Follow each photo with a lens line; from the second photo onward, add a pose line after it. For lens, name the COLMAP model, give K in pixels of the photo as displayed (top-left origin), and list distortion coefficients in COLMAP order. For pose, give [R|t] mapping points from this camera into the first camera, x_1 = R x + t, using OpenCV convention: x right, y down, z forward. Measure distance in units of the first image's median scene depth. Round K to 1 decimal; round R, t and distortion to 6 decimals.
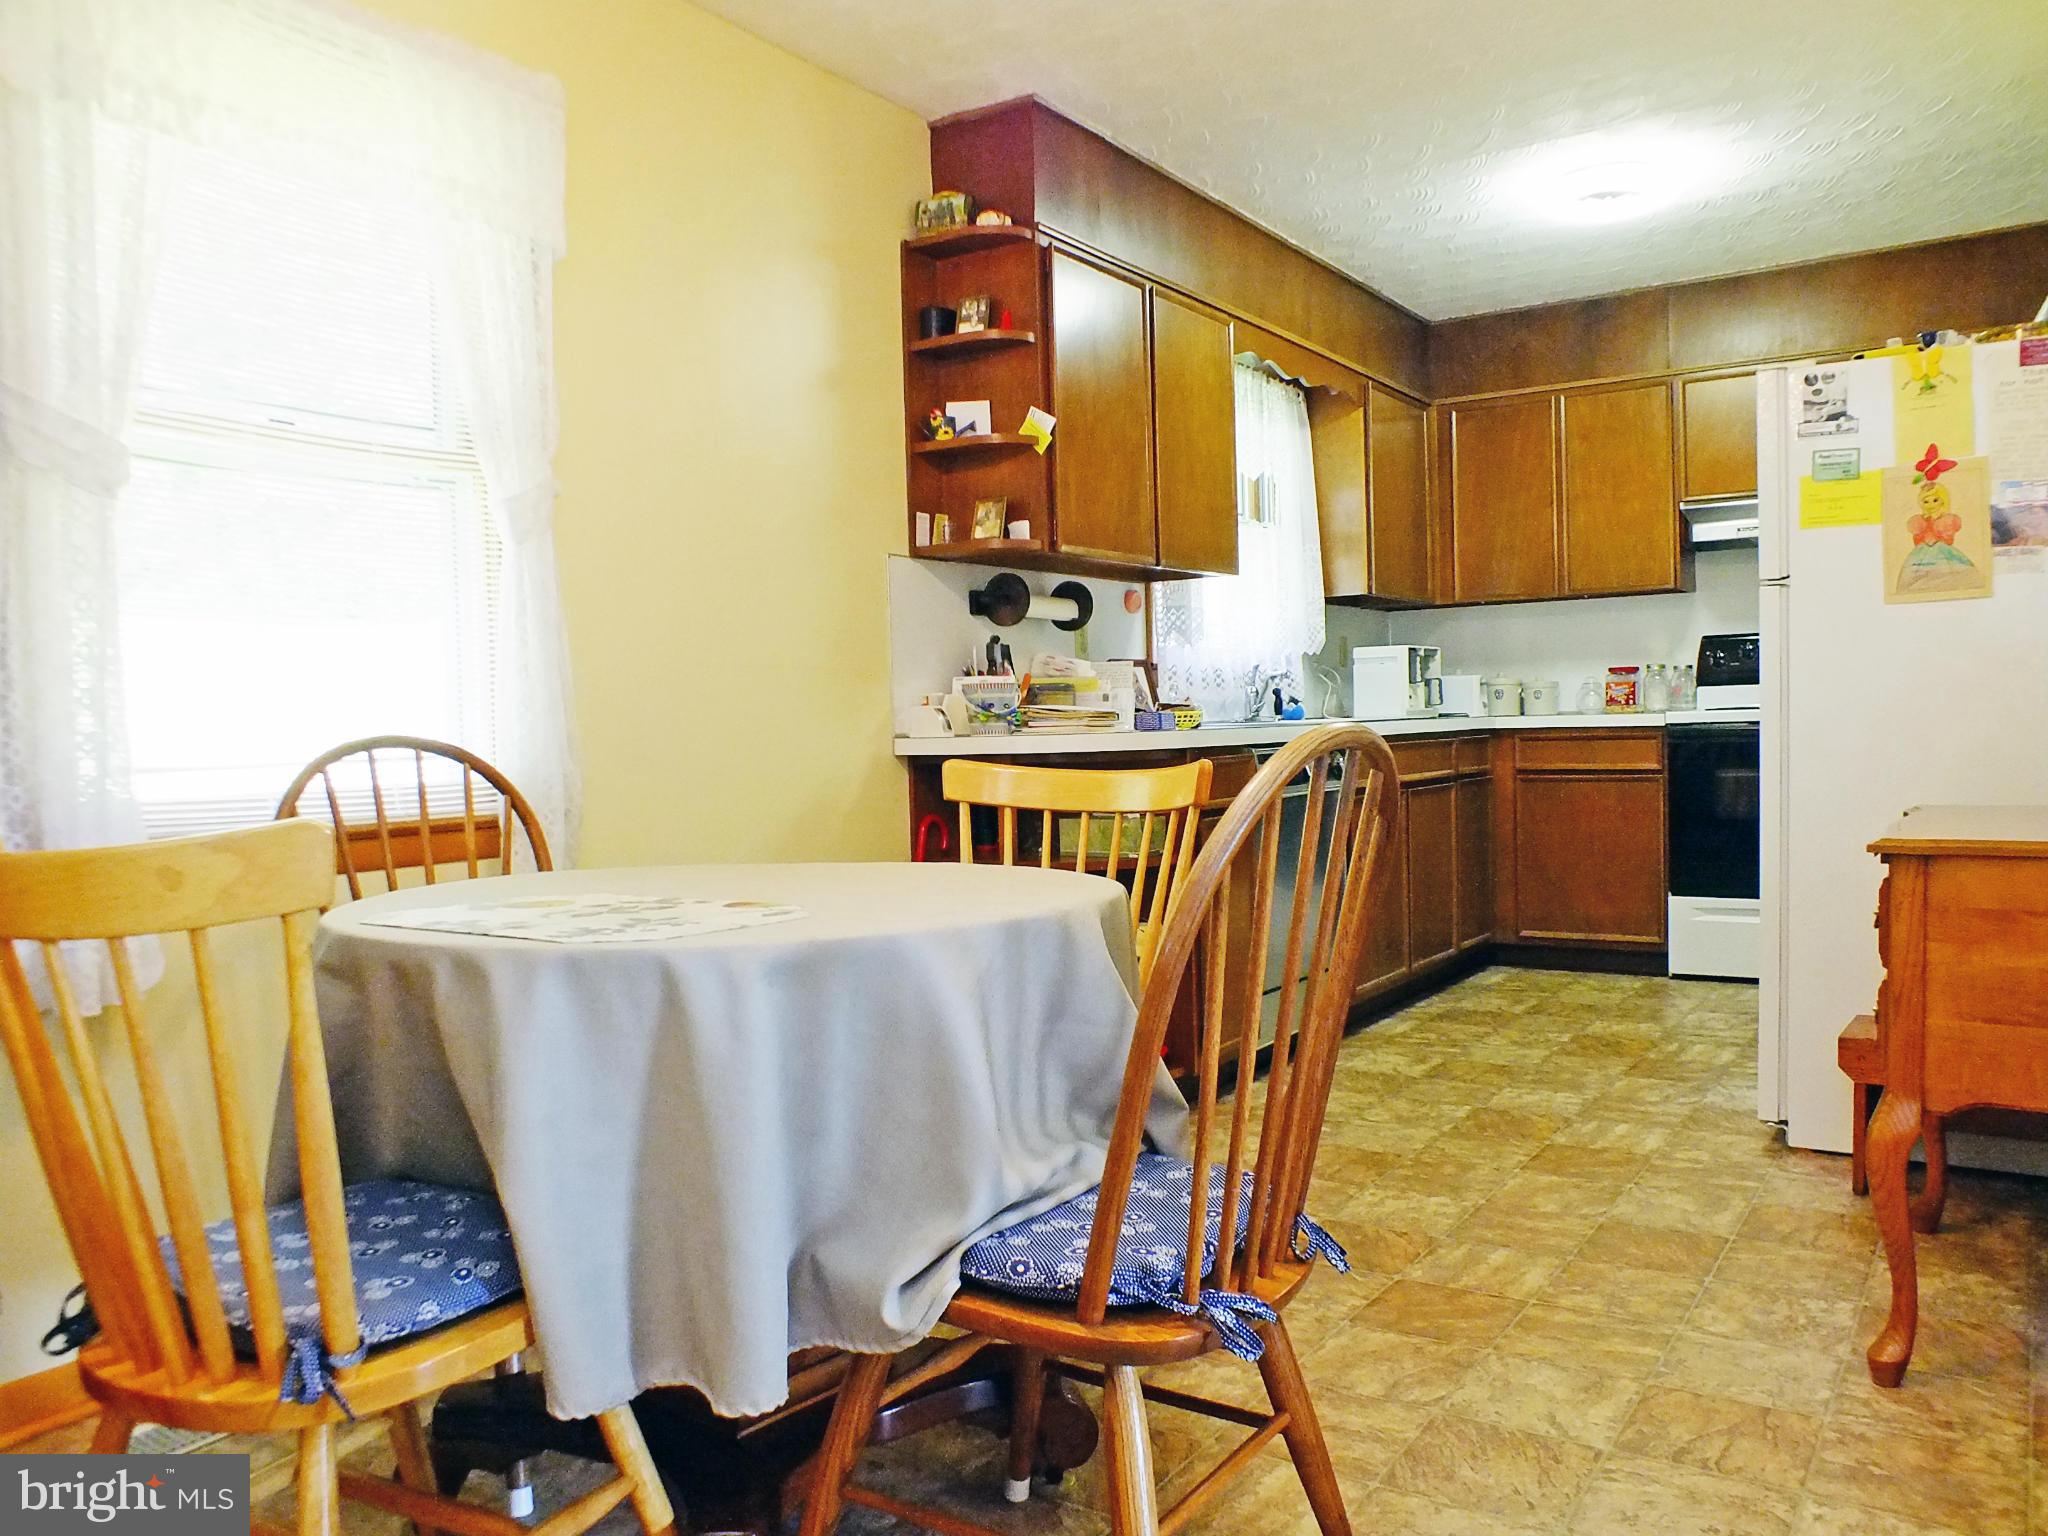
lens RADIAL K [[1548.5, 0, 1024.0], [0, 1548.5, 768.0], [0, 0, 1]] dist [-0.078048, 0.063711]
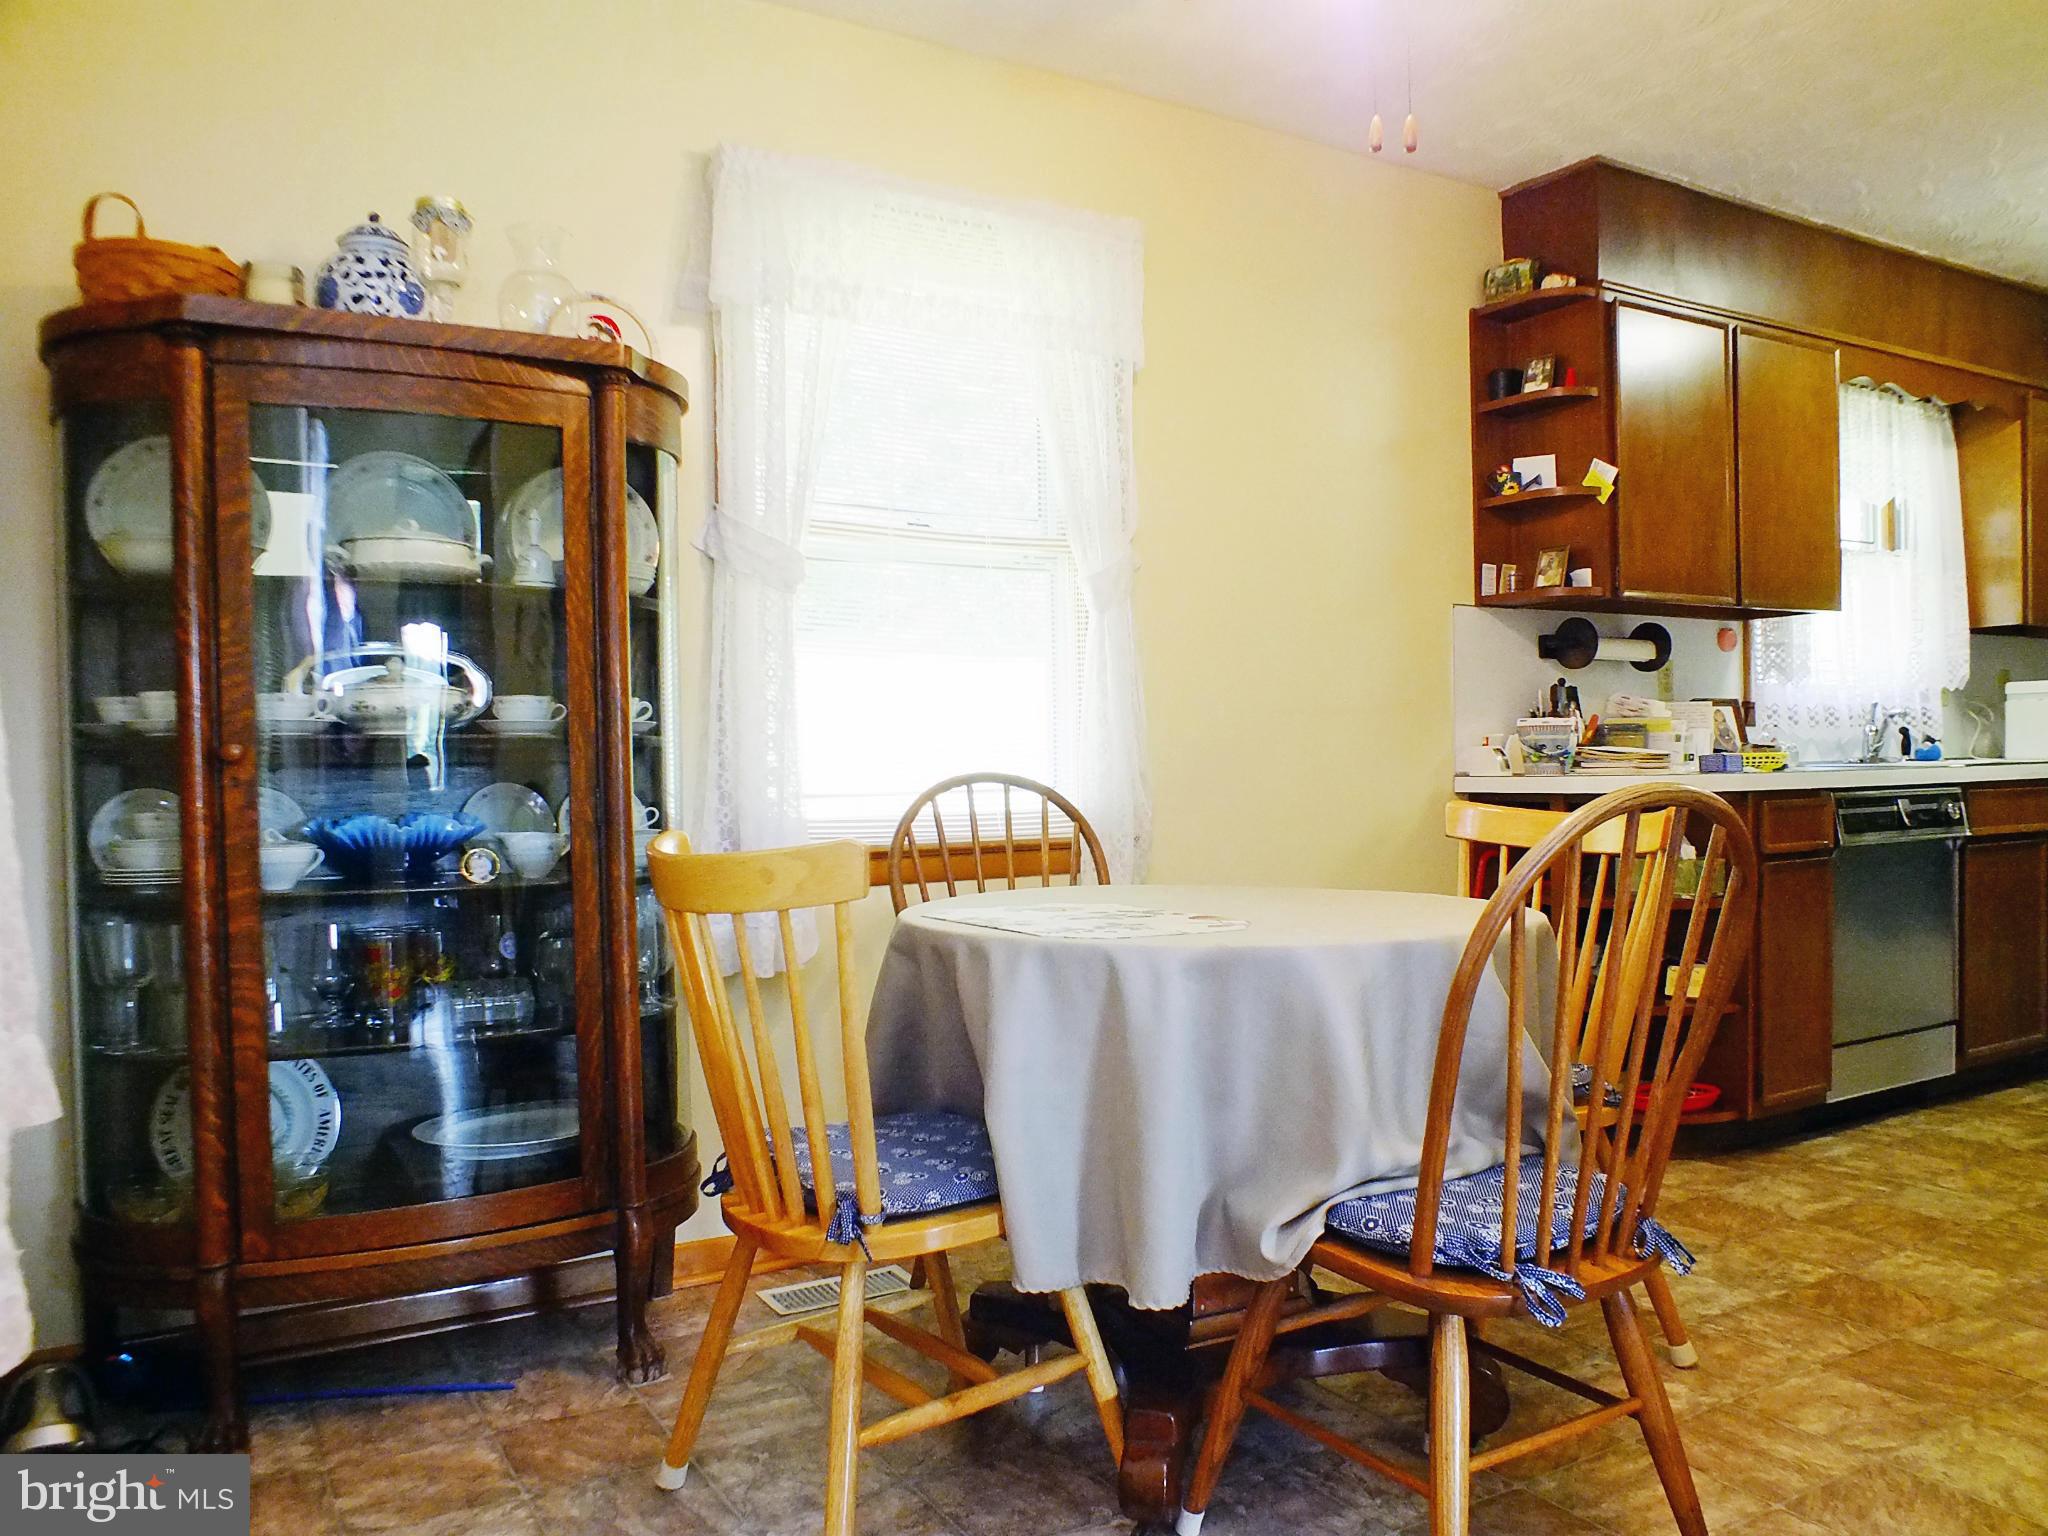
lens RADIAL K [[1494.8, 0, 1024.0], [0, 1494.8, 768.0], [0, 0, 1]] dist [-0.070430, 0.077869]
pose [[0.910103, 0.013370, -0.414165, 0.116639], [-0.020683, 0.999699, -0.013179, -0.008497], [0.413865, 0.020561, 0.910106, -0.099113]]
